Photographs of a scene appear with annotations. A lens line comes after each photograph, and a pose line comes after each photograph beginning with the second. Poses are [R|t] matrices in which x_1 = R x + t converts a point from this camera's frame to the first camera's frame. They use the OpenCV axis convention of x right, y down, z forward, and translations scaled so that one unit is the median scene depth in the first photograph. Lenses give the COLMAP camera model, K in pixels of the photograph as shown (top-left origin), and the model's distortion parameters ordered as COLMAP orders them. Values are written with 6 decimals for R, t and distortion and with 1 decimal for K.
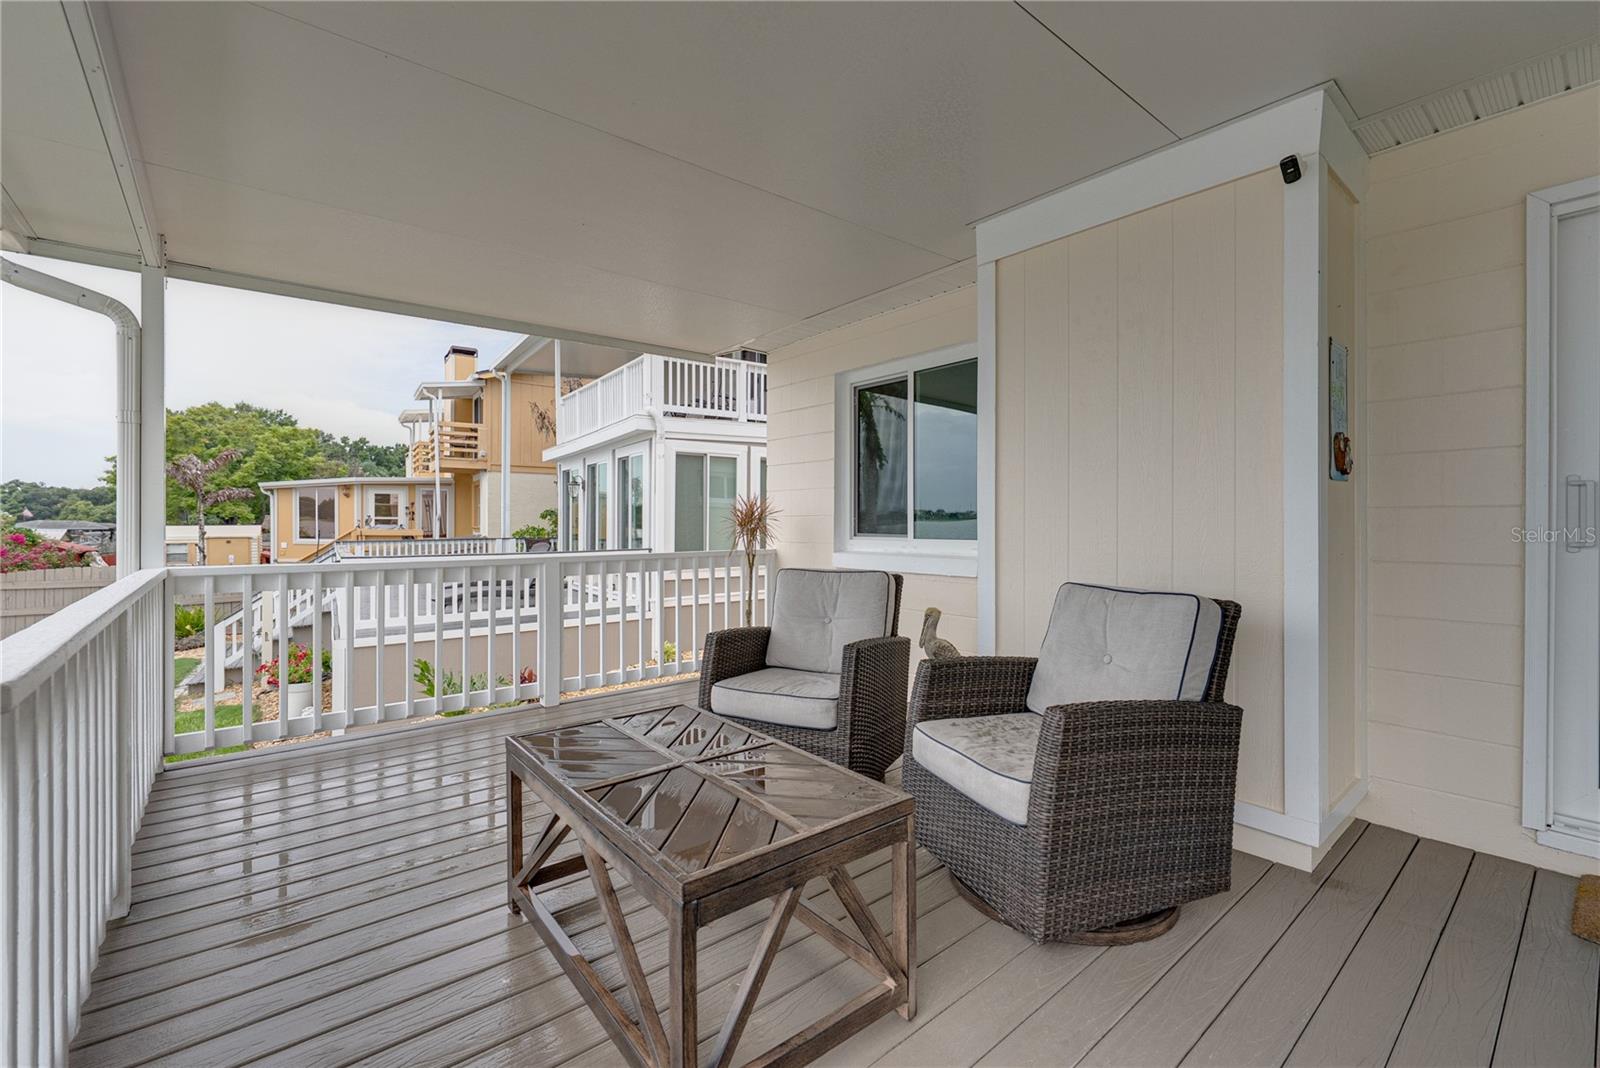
lens RADIAL K [[681.2, 0, 802.2], [0, 681.2, 522.2], [0, 0, 1]] dist [0.000379, 0.000079]
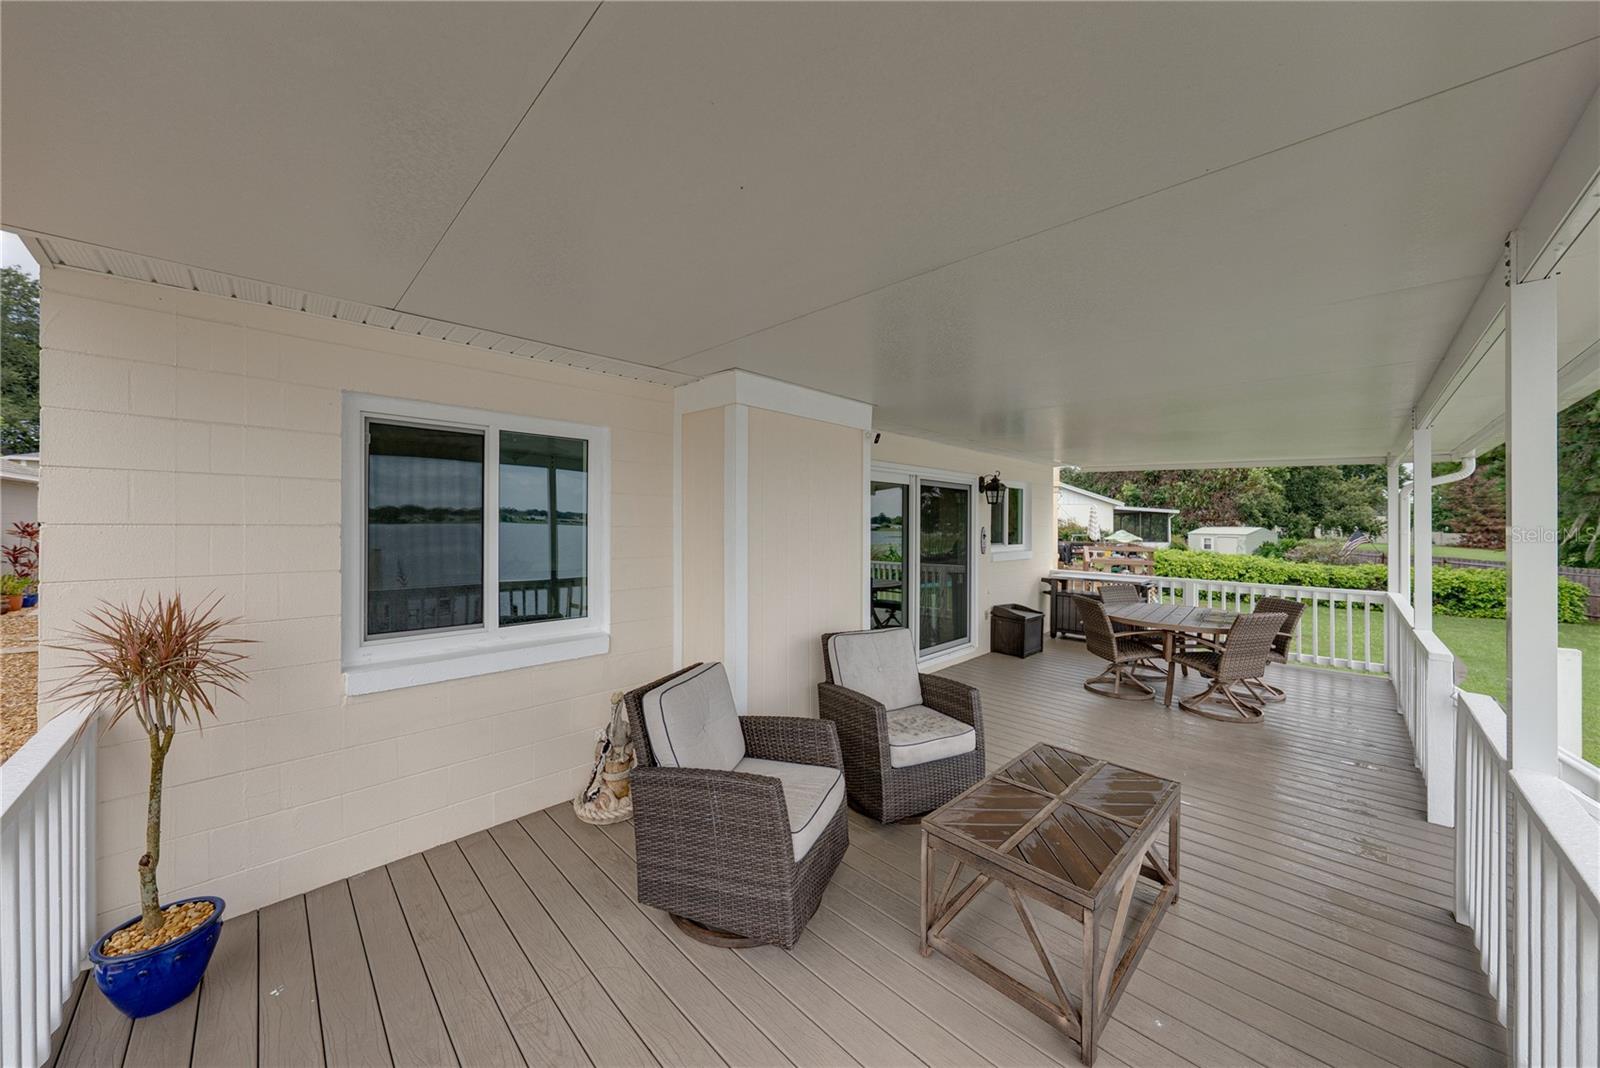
lens RADIAL K [[557.4, 0, 797.5], [0, 557.4, 527.7], [0, 0, 1]] dist [0.001435, -0.000334]
pose [[-0.092159, -0.007108, 0.995719, -0.642344], [-0.006126, 0.999960, 0.006571, -0.122865], [-0.995725, -0.005494, -0.092199, 0.802115]]
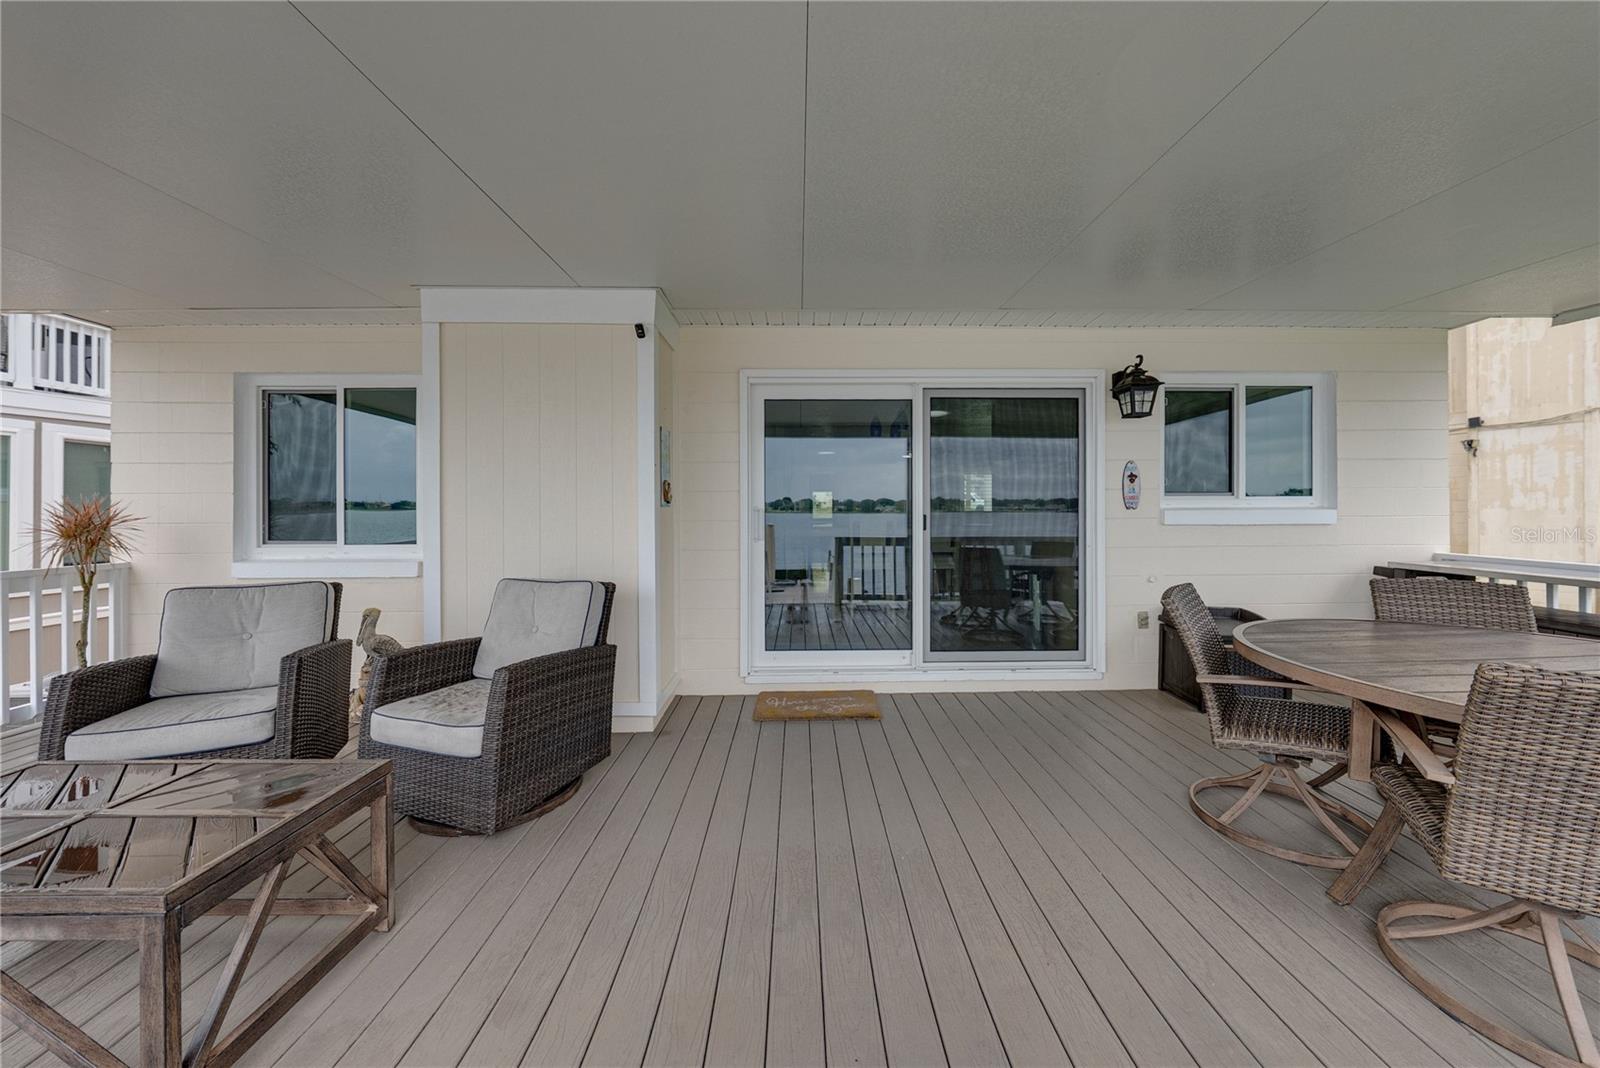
lens RADIAL K [[557.4, 0, 806.0], [0, 557.4, 514.7], [0, 0, 1]] dist [0.001435, -0.000334]
pose [[0.629180, -0.006636, 0.777232, -0.068262], [0.003052, 0.999977, 0.006067, -0.030038], [-0.777254, -0.001445, 0.629185, -0.122177]]
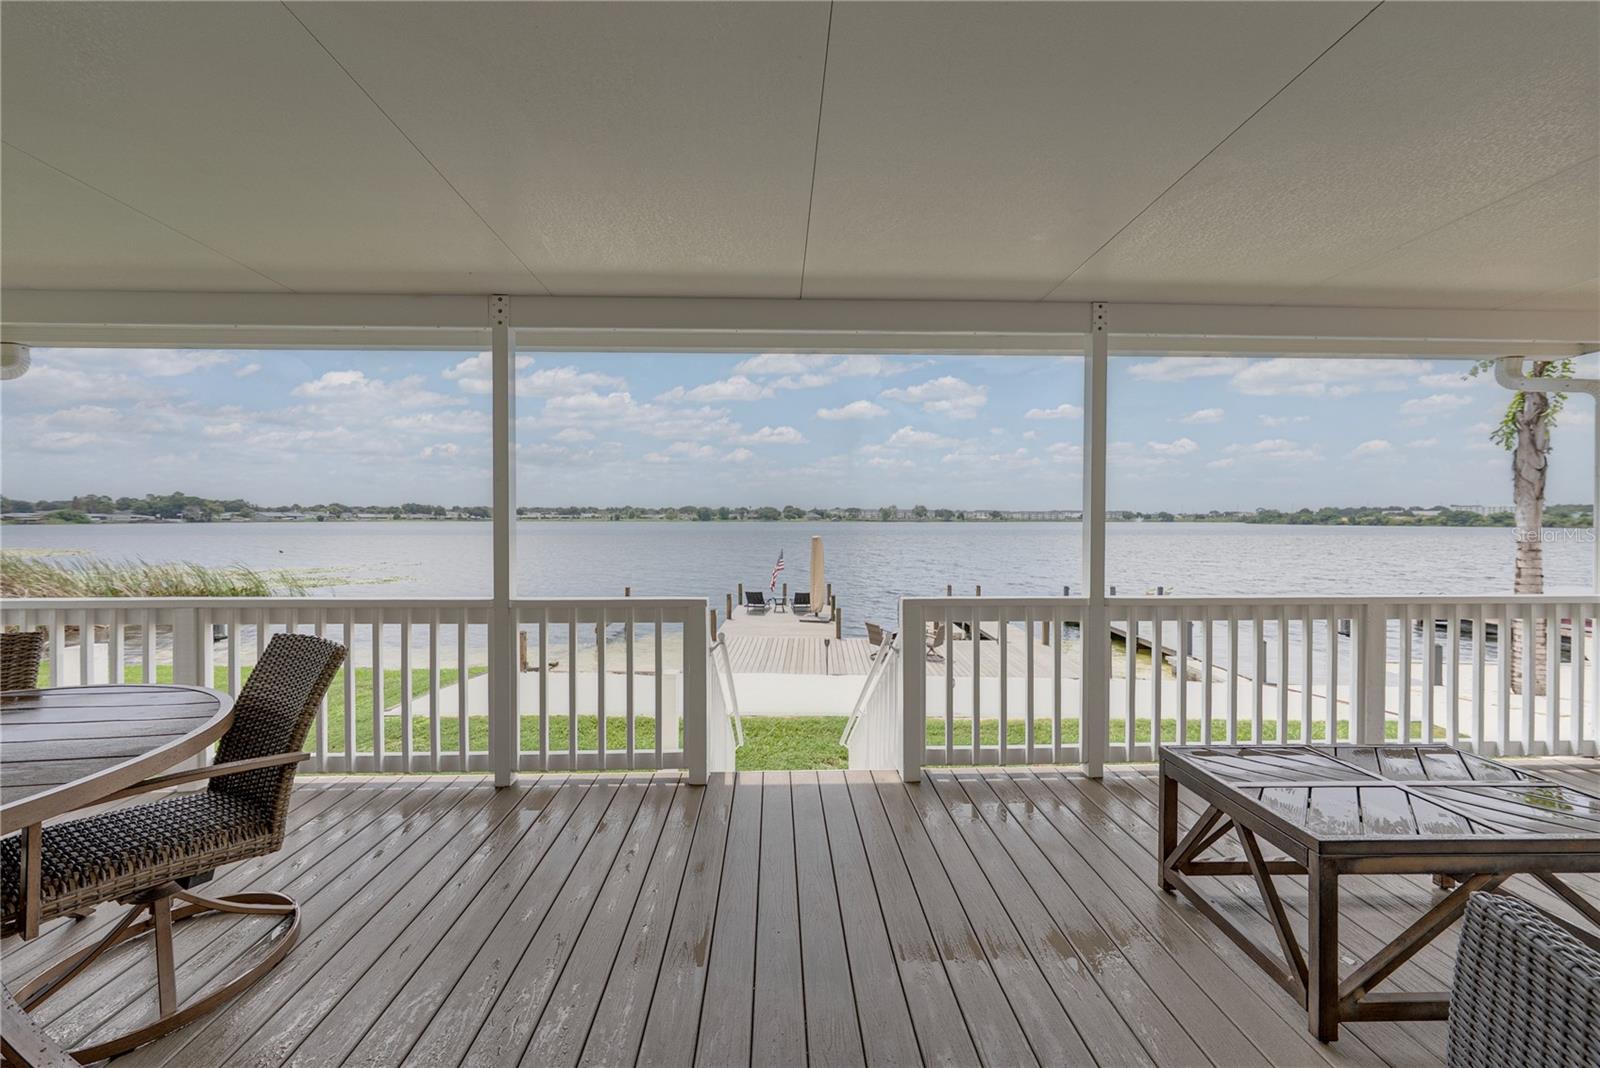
lens RADIAL K [[557.4, 0, 790.8], [0, 557.4, 529.1], [0, 0, 1]] dist [0.001435, -0.000334]
pose [[-0.614865, 0.009724, -0.788573, 0.563567], [-0.002013, 0.999901, 0.013900, -0.043808], [0.788630, 0.010134, -0.614784, 0.357731]]
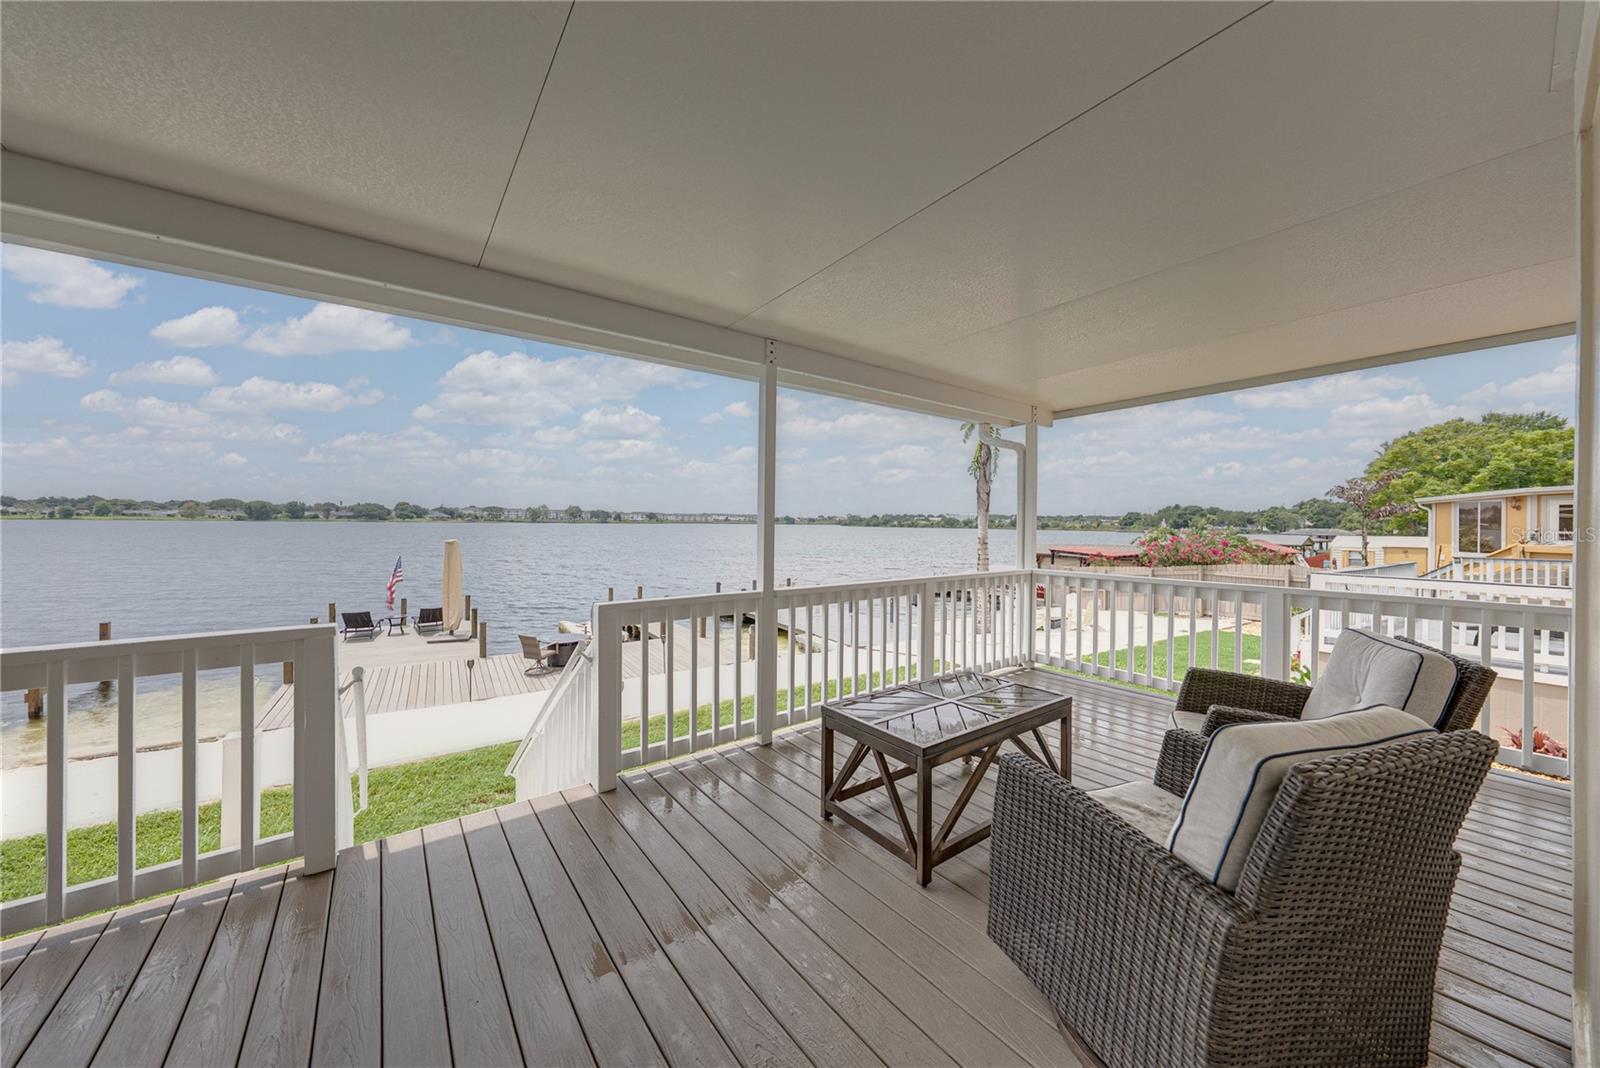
lens RADIAL K [[557.4, 0, 806.2], [0, 557.4, 531.5], [0, 0, 1]] dist [0.001435, -0.000334]
pose [[-0.039672, 0.012152, -0.999139, 0.594155], [-0.007267, 0.999896, 0.012450, -0.046132], [0.999186, 0.007755, -0.039579, 0.316969]]
